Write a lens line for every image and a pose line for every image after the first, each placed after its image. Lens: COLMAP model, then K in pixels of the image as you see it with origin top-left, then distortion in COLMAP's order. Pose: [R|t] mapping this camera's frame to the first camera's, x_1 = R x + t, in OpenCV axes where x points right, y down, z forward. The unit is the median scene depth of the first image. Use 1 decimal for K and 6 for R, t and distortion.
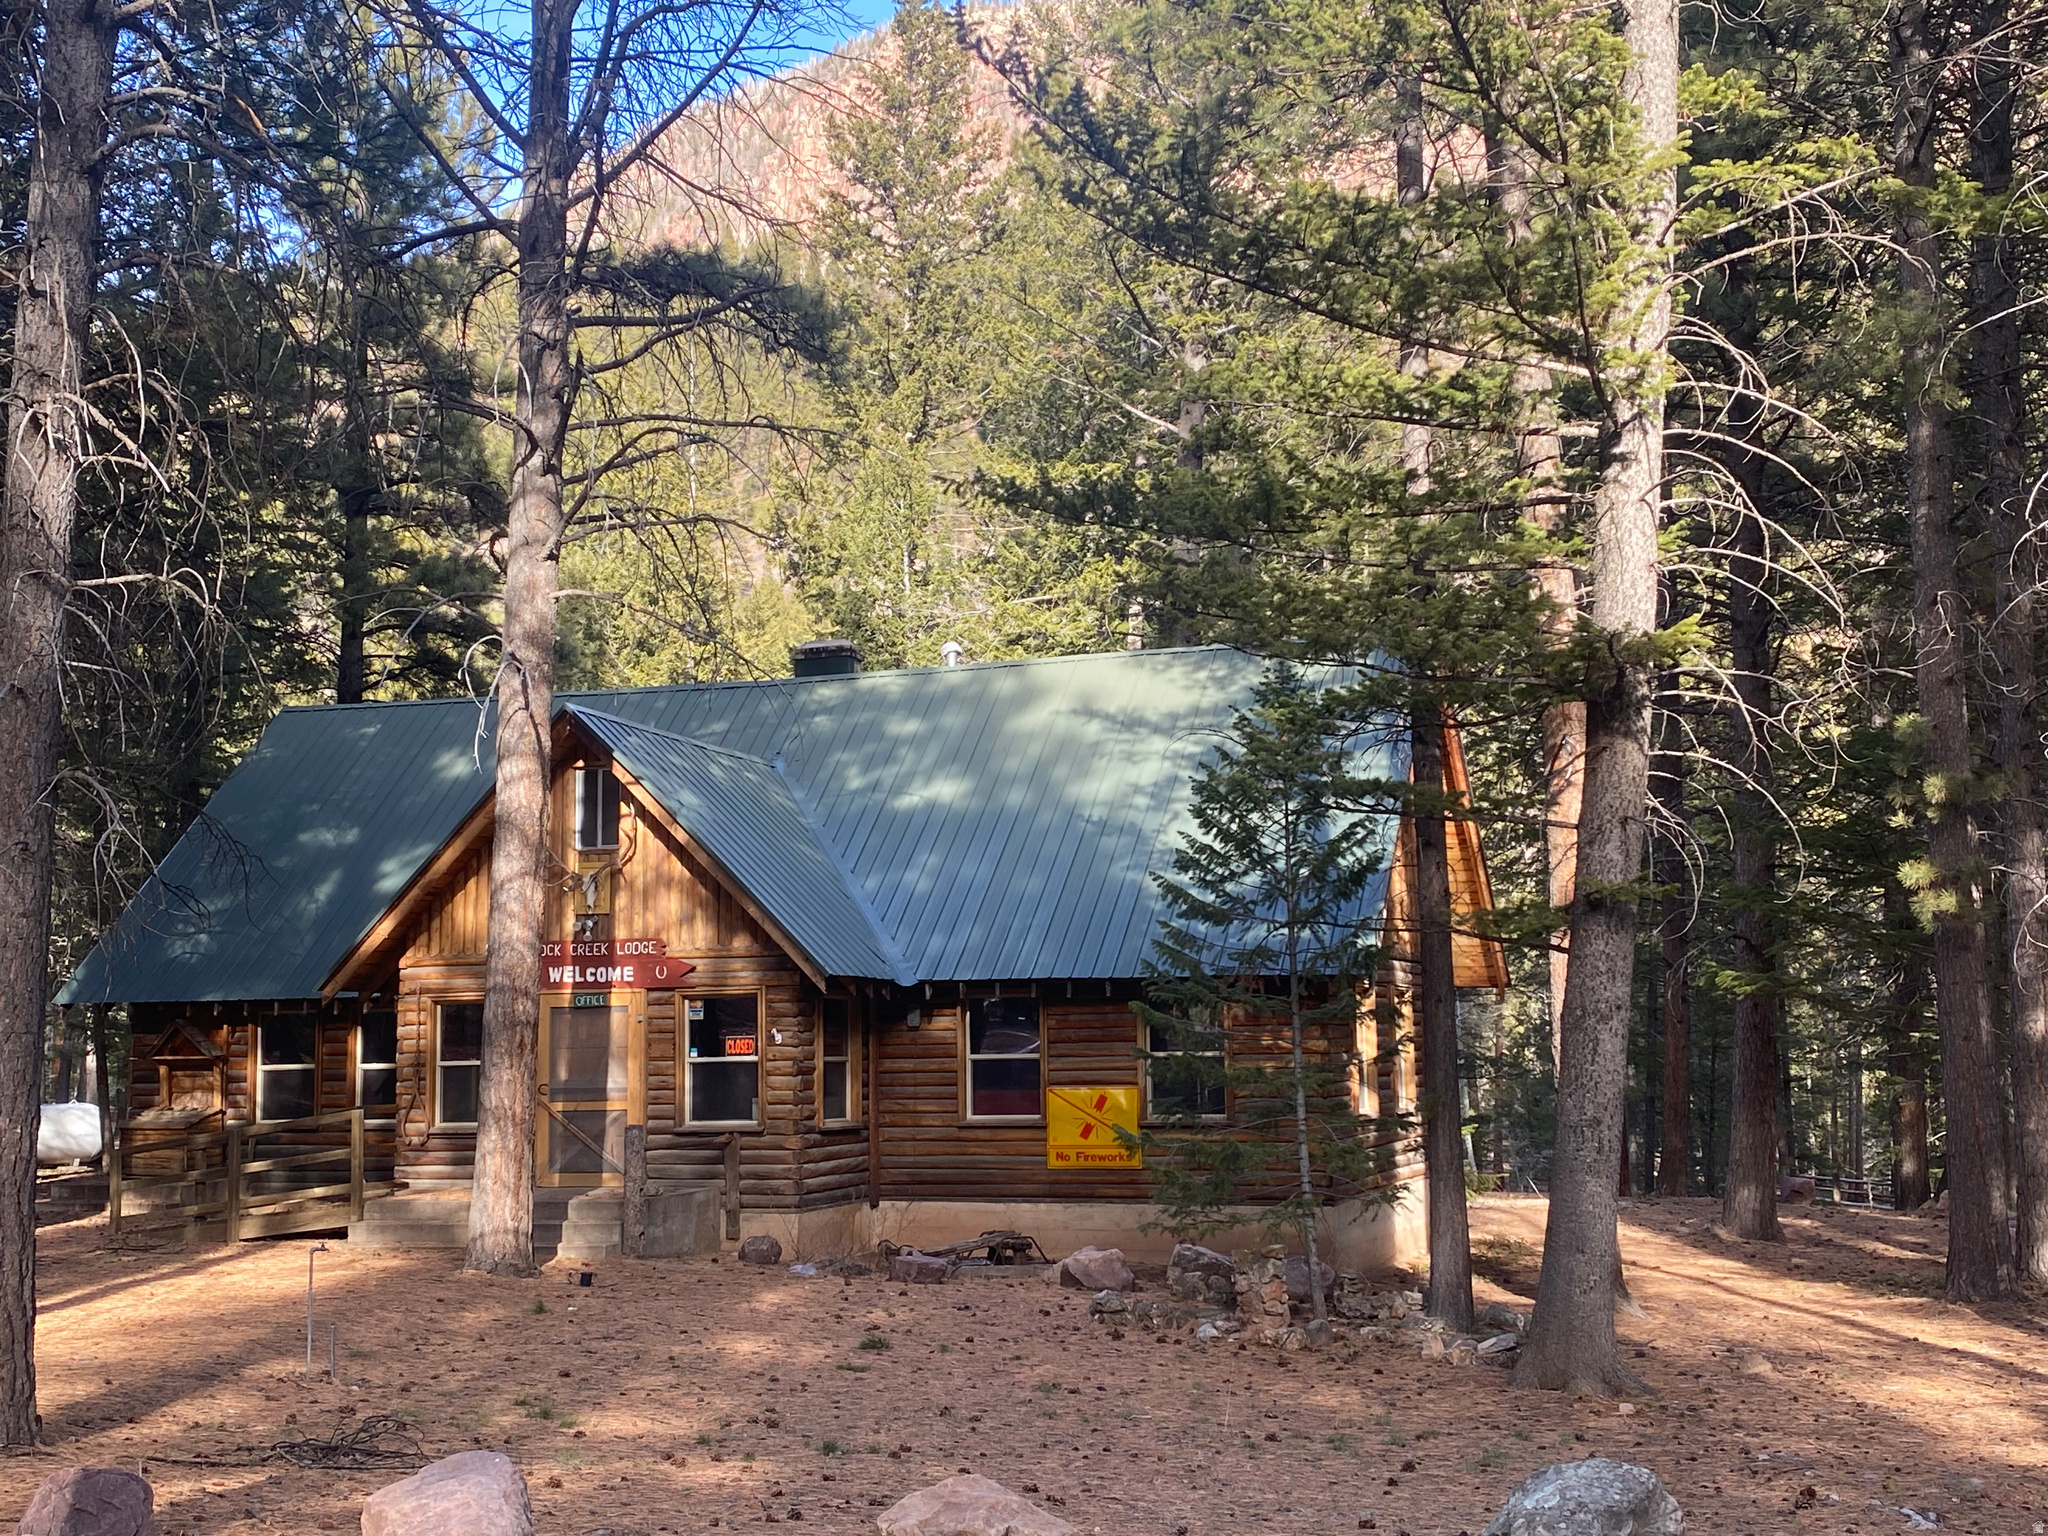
lens RADIAL K [[2402.2, 0, 1024.0], [0, 2402.2, 768.0], [0, 0, 1]] dist [0.012199, -0.567617]
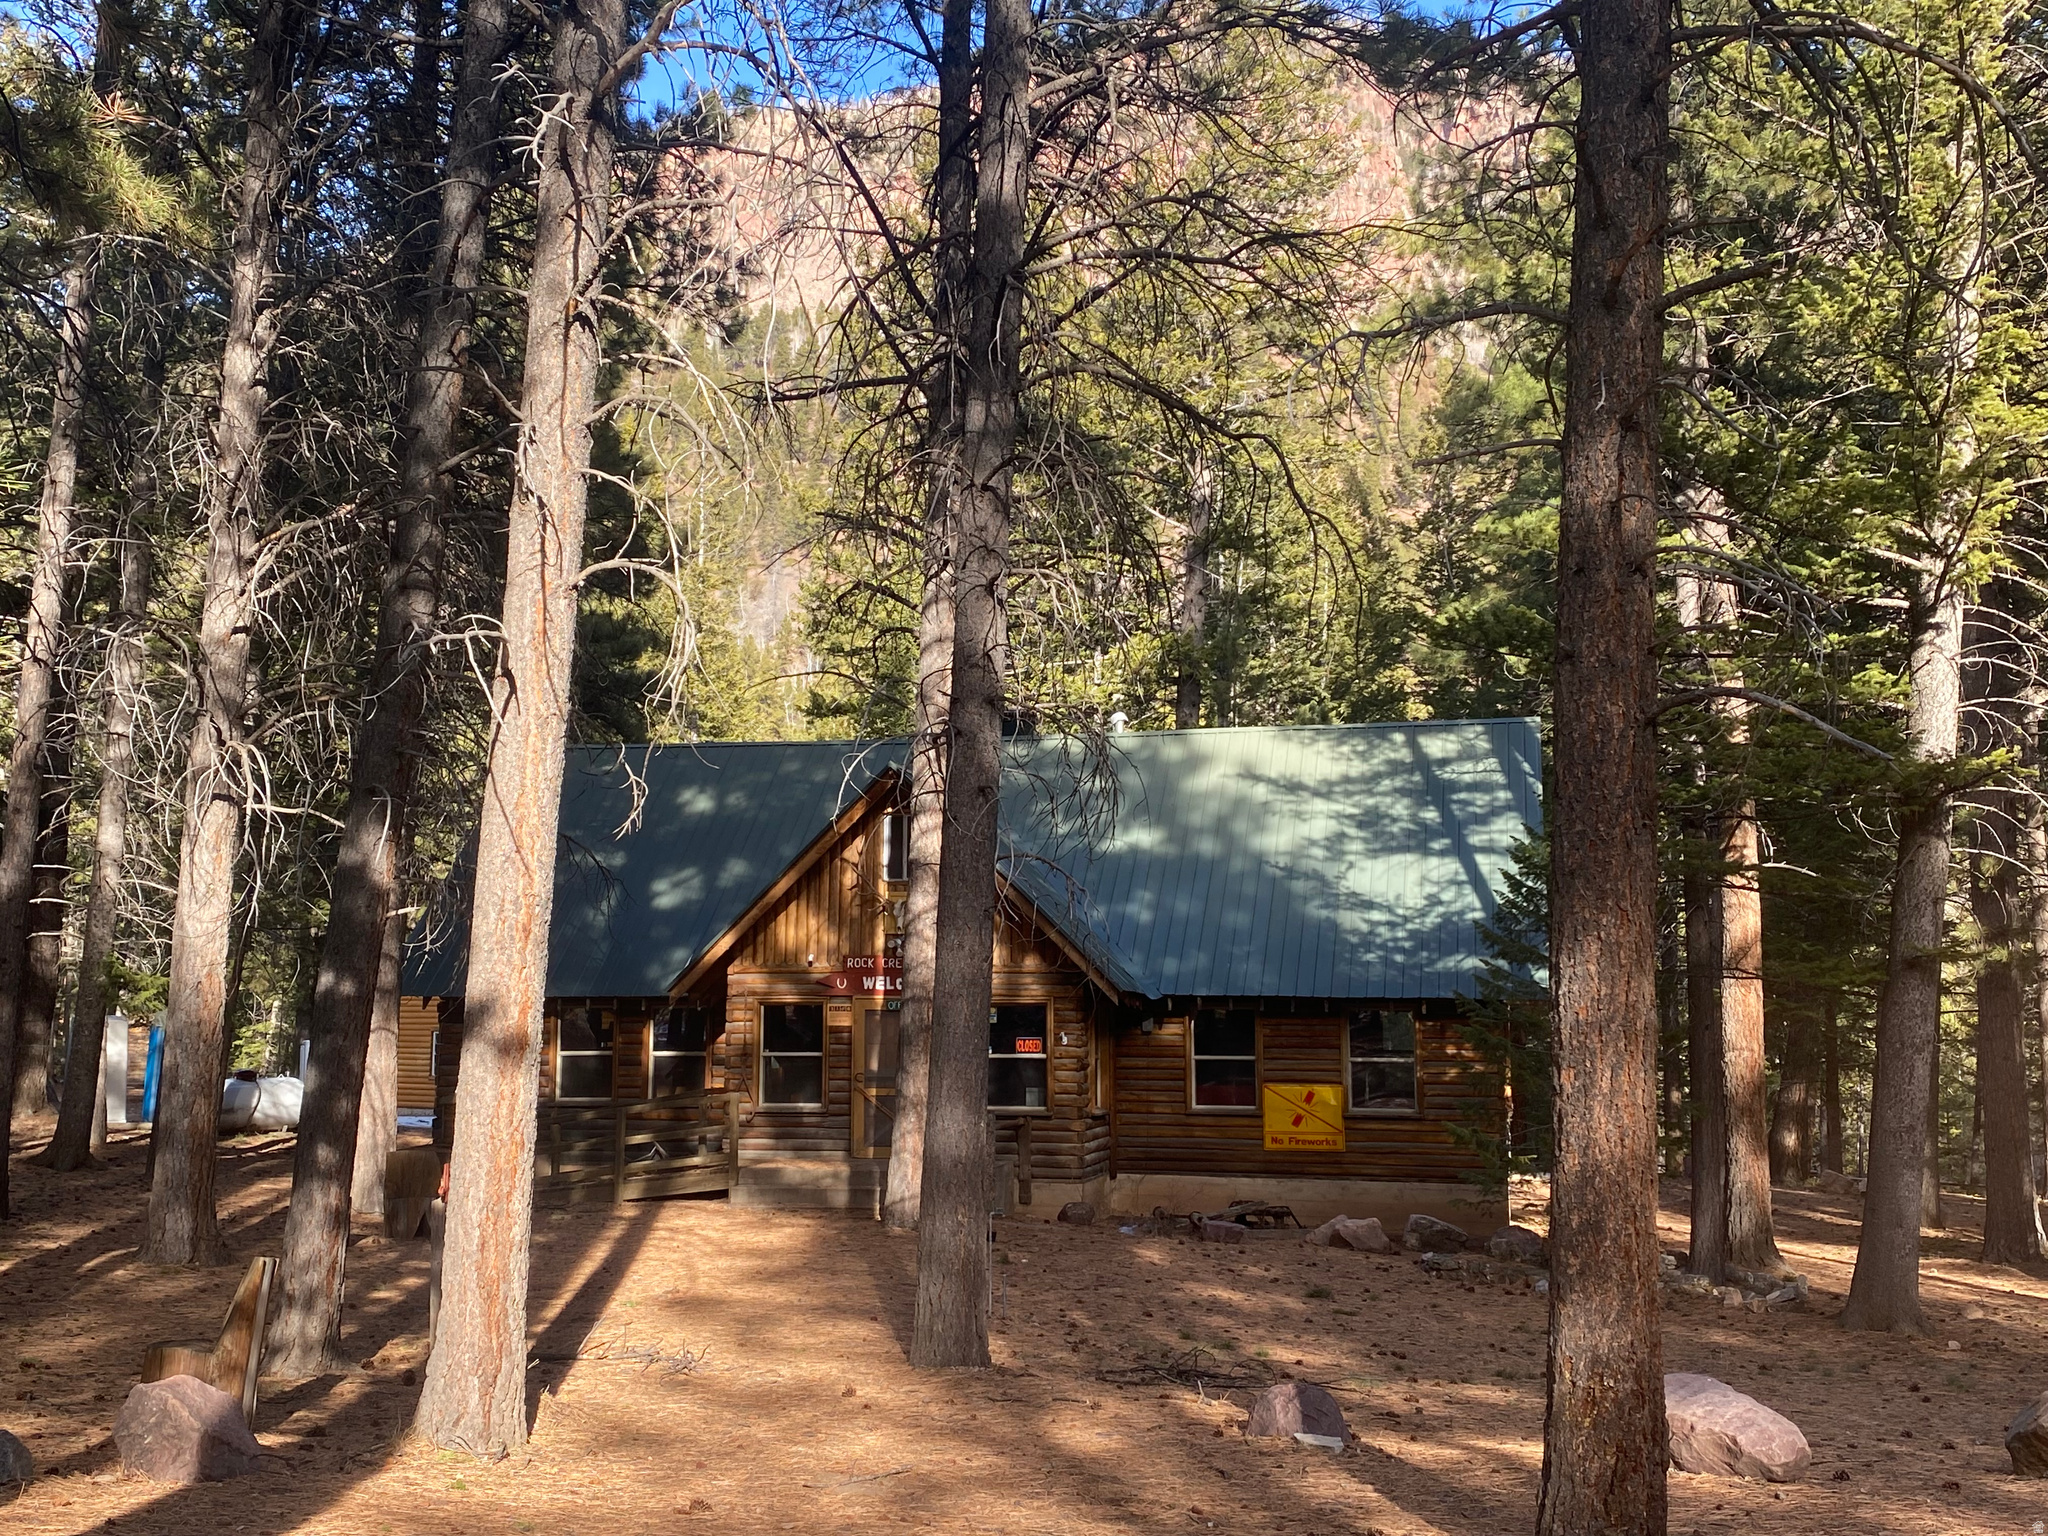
lens RADIAL K [[2059.4, 0, 1024.0], [0, 2059.4, 768.0], [0, 0, 1]] dist [0.102936, -0.653176]
pose [[0.997653, 0.030375, 0.061367, -0.182411], [-0.029624, 0.999475, -0.013116, -0.012104], [-0.061733, 0.011267, 0.998029, -0.055704]]
